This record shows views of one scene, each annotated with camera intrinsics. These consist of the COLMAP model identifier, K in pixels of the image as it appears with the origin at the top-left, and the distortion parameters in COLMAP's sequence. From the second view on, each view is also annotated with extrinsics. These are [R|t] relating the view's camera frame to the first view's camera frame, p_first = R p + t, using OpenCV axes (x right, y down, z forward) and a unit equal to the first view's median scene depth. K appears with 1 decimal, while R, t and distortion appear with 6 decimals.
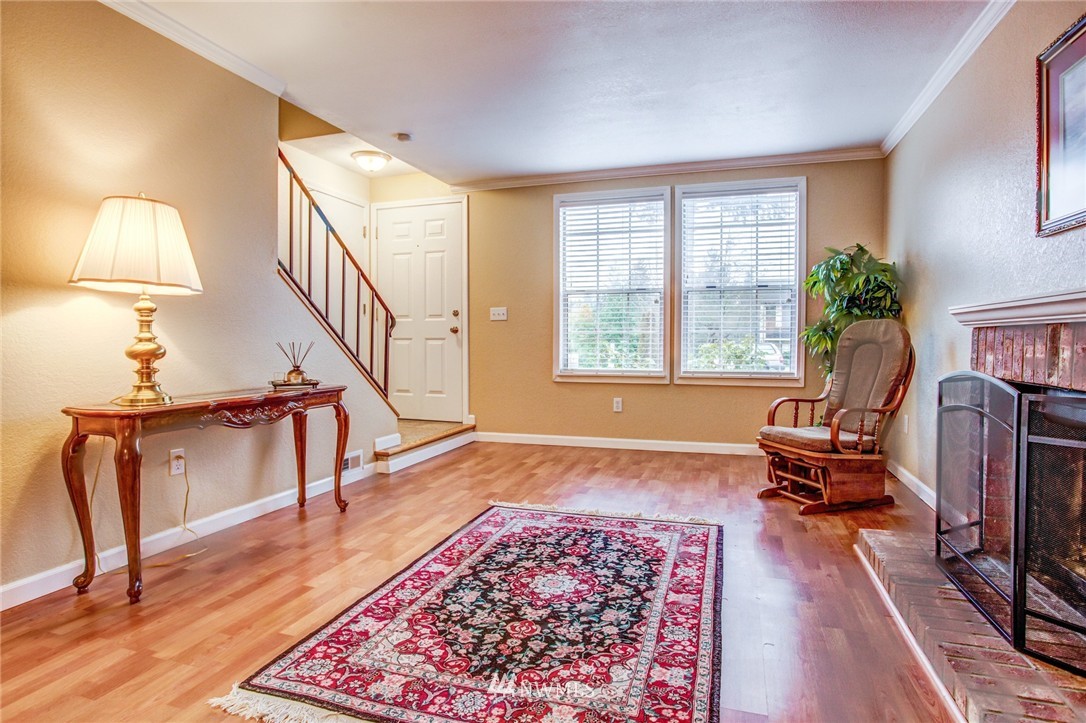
lens RADIAL K [[595.6, 0, 543.0], [0, 595.6, 361.5], [0, 0, 1]] dist [-0.018940, 0.000822]
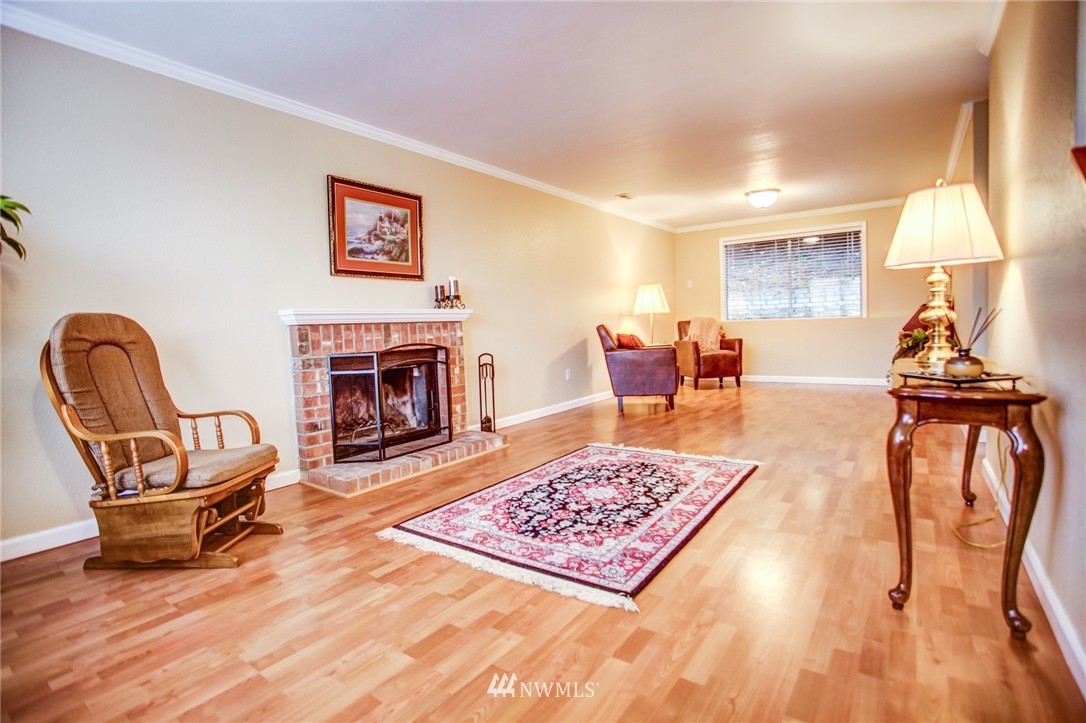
lens RADIAL K [[522.5, 0, 543.0], [0, 522.5, 361.5], [0, 0, 1]] dist [-0.085811, 0.034862]
pose [[-0.952887, 0.016886, 0.302856, -0.203501], [0.049837, 0.993596, 0.101404, -0.061597], [-0.299204, 0.111720, -0.947626, 1.914864]]
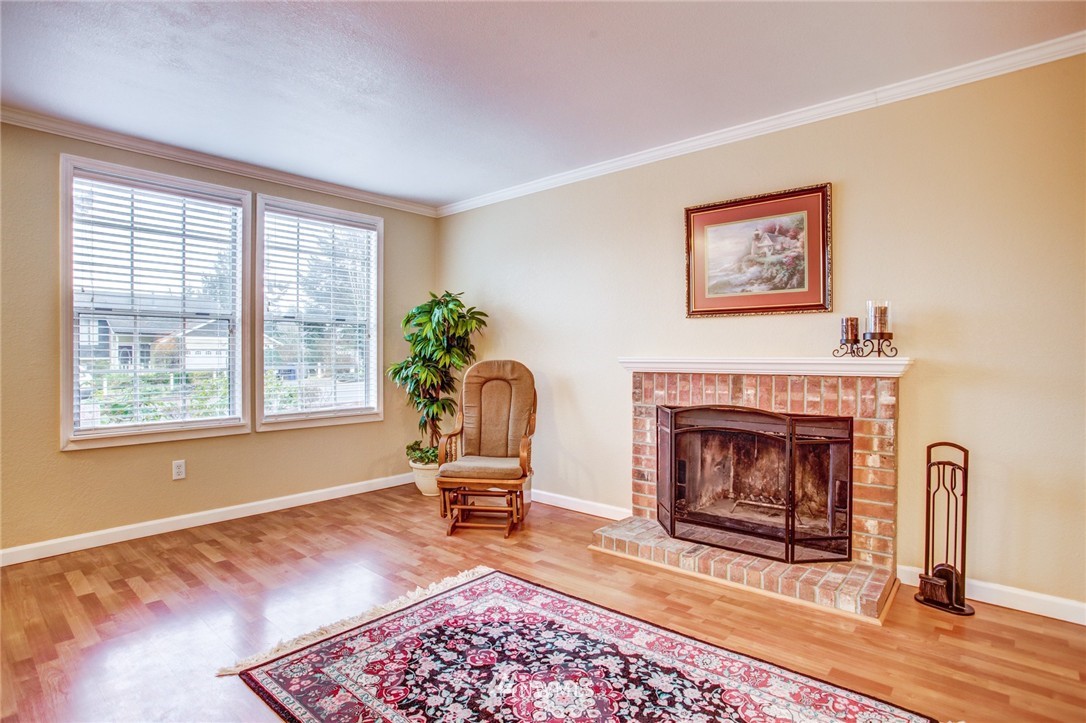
lens RADIAL K [[557.9, 0, 543.0], [0, 557.9, 361.5], [0, 0, 1]] dist [-0.067230, 0.030924]
pose [[0.392332, -0.009639, 0.919773, -0.602319], [0.034913, 0.999381, -0.004418, -0.079968], [-0.919161, 0.033846, 0.392425, 0.626707]]
